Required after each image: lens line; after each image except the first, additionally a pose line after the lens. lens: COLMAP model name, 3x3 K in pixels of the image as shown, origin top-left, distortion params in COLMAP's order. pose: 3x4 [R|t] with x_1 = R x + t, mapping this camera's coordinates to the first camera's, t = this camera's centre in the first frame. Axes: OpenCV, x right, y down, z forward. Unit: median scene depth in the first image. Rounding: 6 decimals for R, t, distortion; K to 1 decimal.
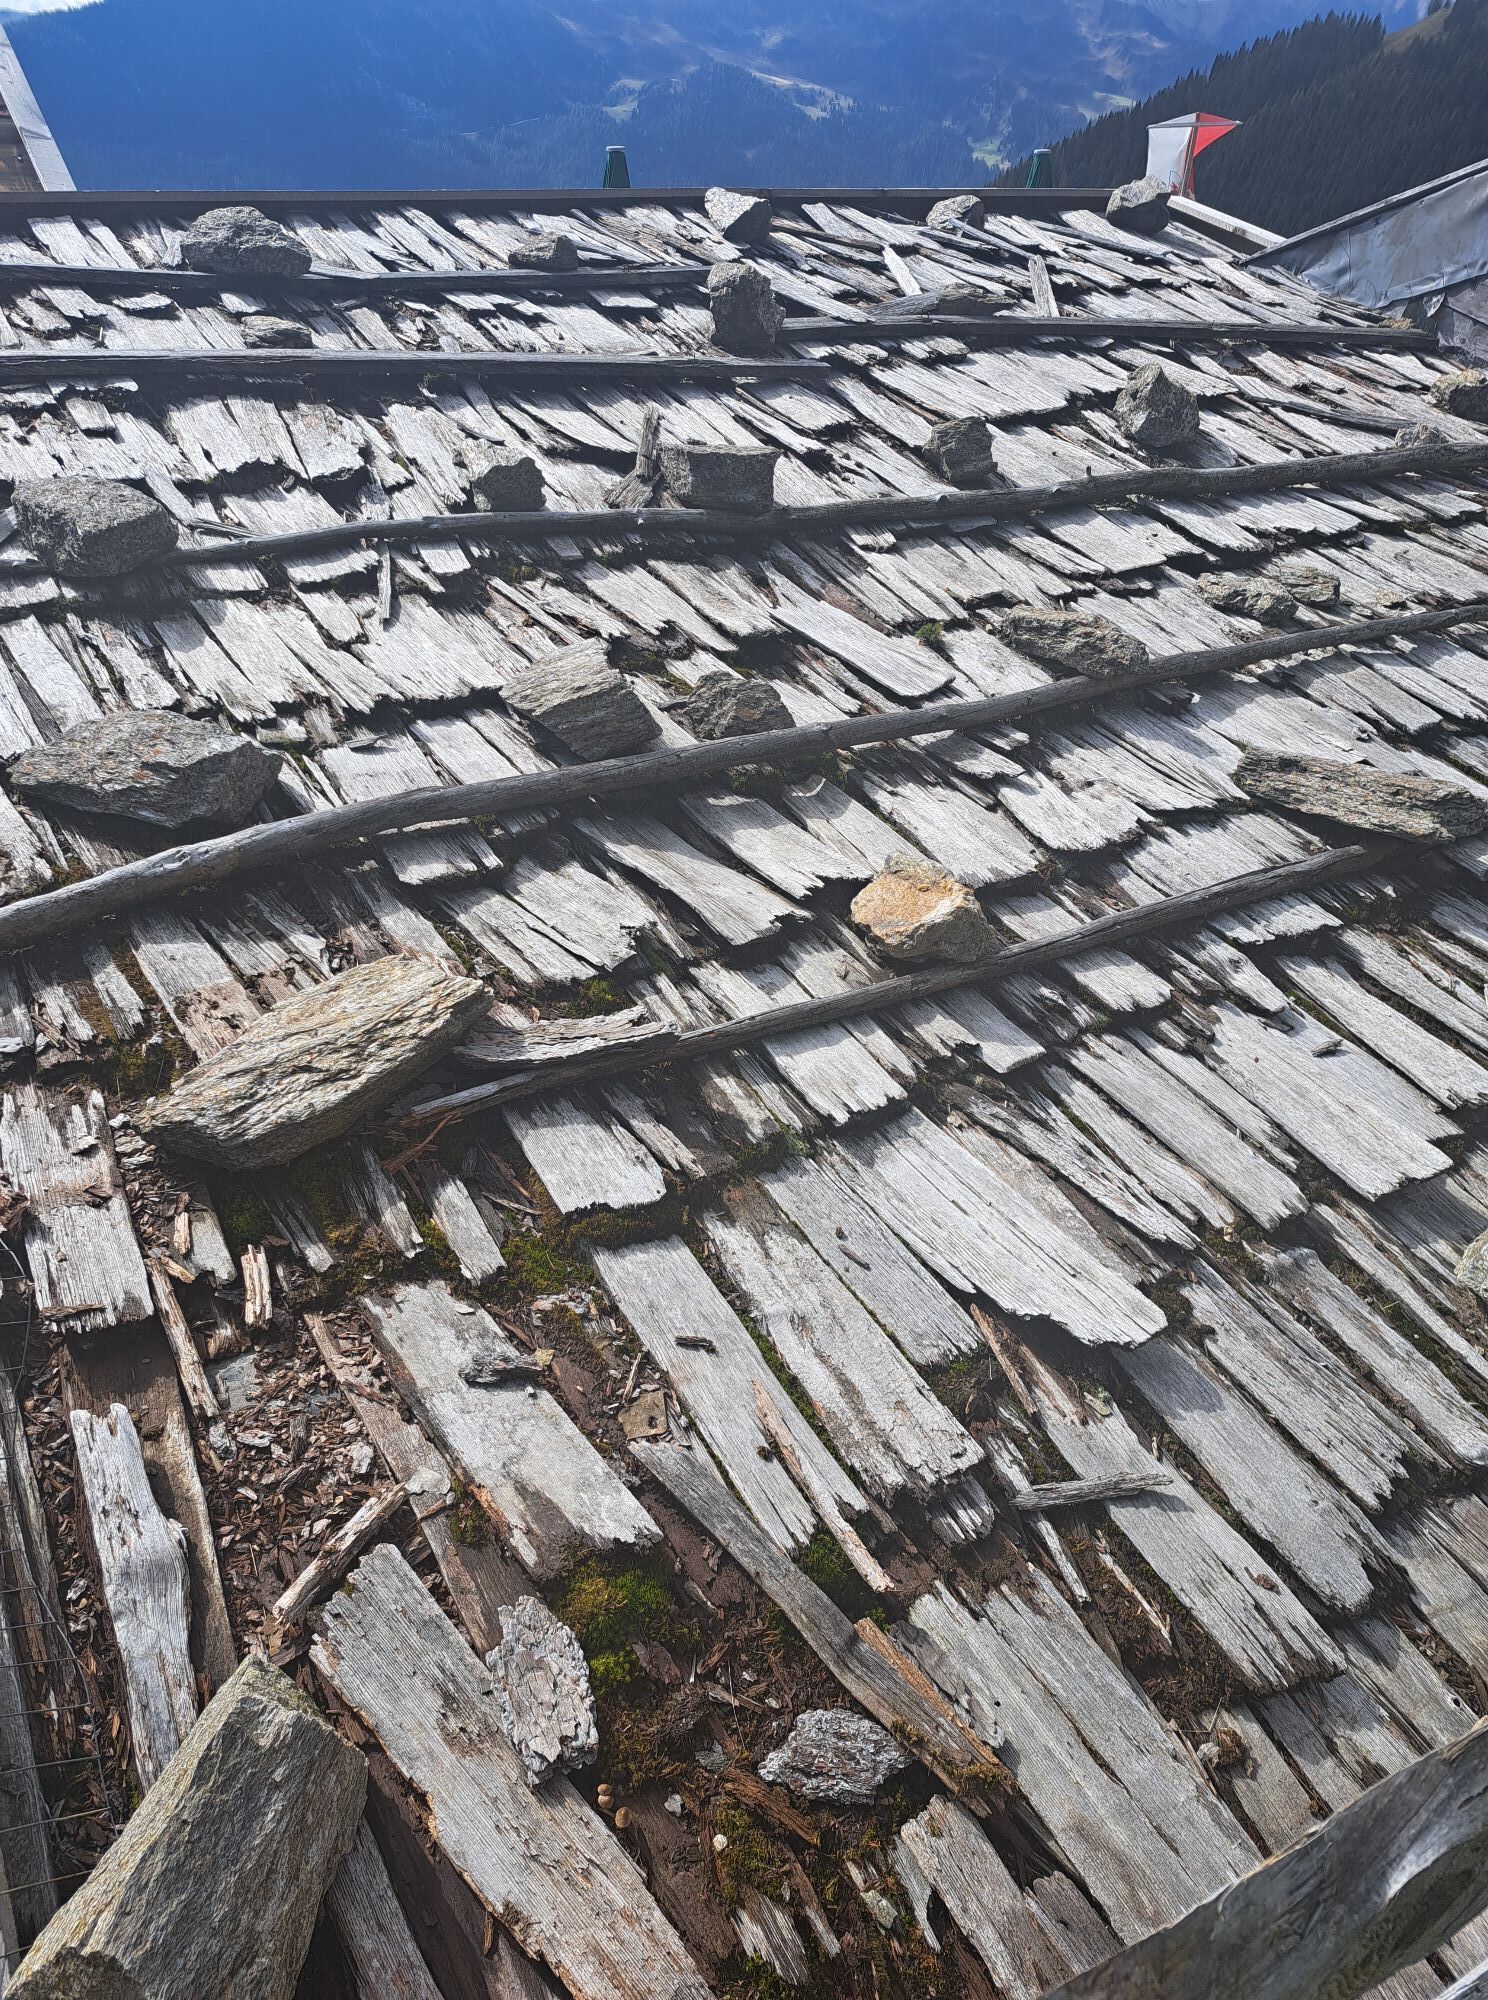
lens RADIAL K [[1393.1, 0, 744.0], [0, 1393.1, 1000.0], [0, 0, 1]] dist [0.027357, -0.047702]
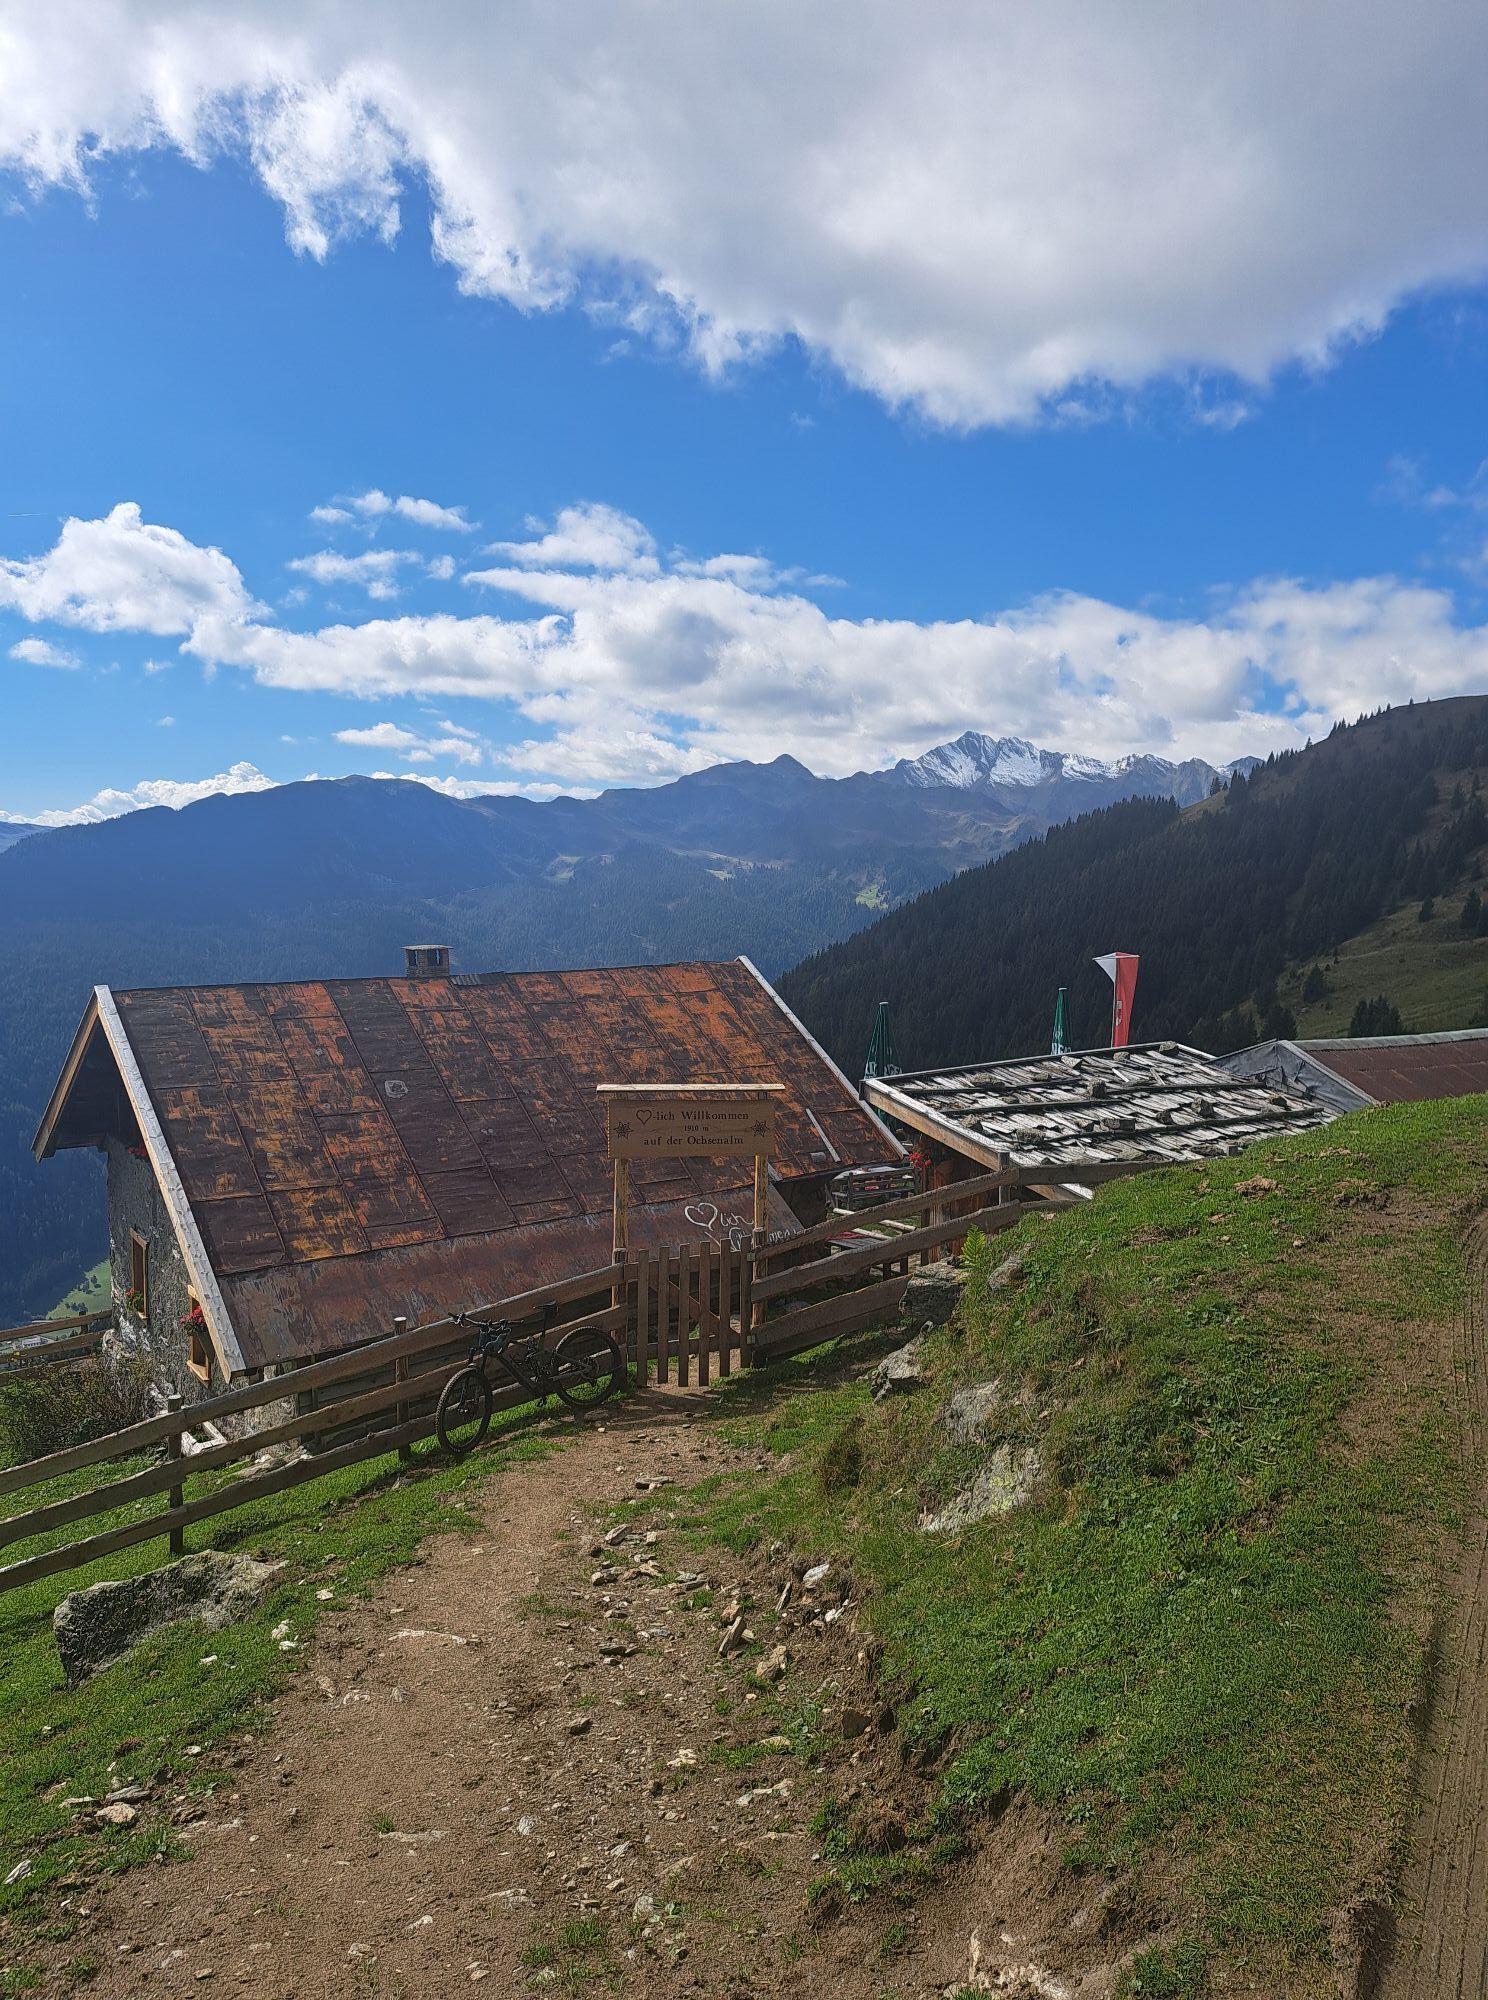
lens RADIAL K [[1393.1, 0, 744.0], [0, 1393.1, 1000.0], [0, 0, 1]] dist [0.027357, -0.047702]
pose [[0.997613, -0.035306, 0.059347, -1.215647], [0.058556, 0.888044, -0.456013, 1.036501], [-0.036603, 0.458400, 0.887992, -2.599550]]
